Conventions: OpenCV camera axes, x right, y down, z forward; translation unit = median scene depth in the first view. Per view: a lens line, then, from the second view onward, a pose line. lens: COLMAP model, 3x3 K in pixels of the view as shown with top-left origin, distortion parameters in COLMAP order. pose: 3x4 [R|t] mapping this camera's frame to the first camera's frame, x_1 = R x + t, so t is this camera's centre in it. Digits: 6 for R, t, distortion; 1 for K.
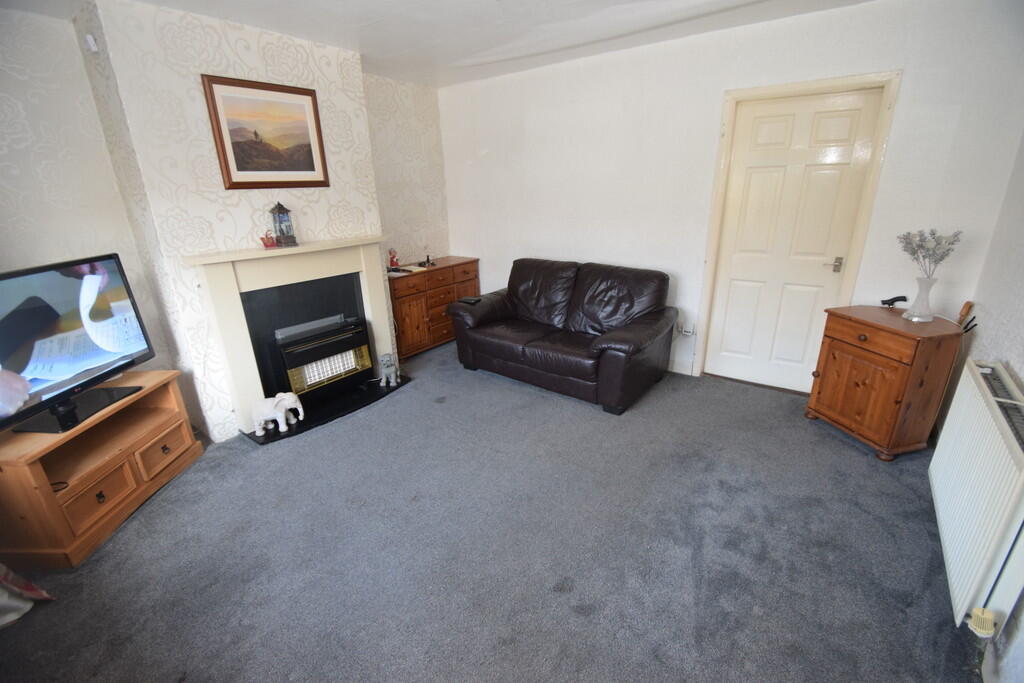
lens RADIAL K [[448.6, 0, 509.5], [0, 448.6, 349.2], [0, 0, 1]] dist [0.016313, -0.019266]
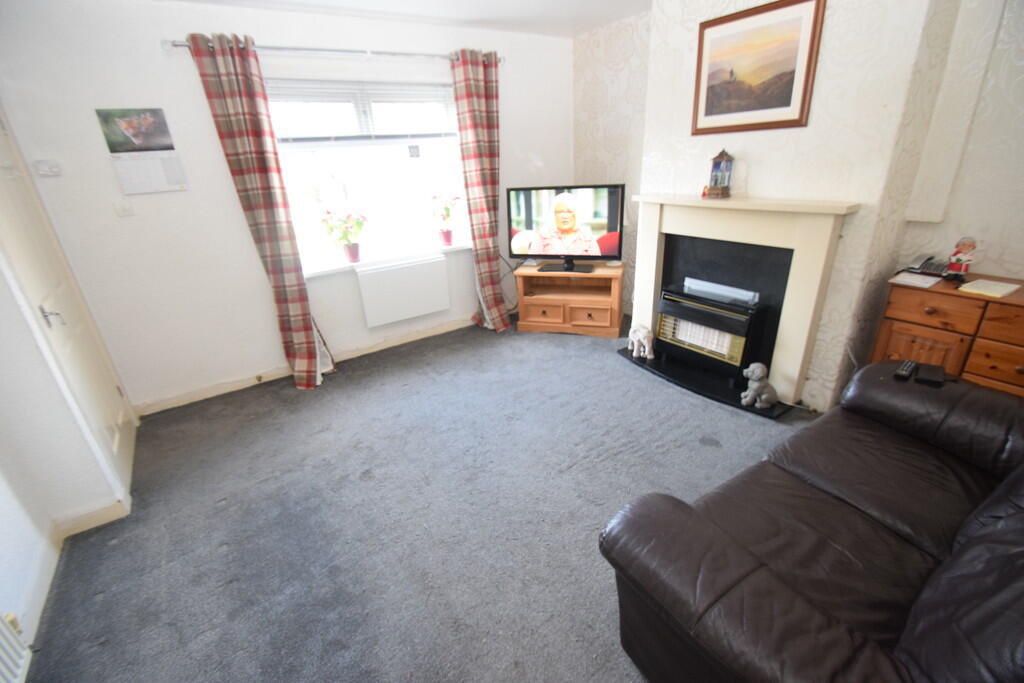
lens RADIAL K [[448.6, 0, 509.5], [0, 448.6, 349.2], [0, 0, 1]] dist [0.016313, -0.019266]
pose [[-0.329237, 0.419714, -0.845839, 0.587448], [-0.258714, 0.821405, 0.508292, -0.344466], [0.908113, 0.386179, -0.161851, 0.907696]]
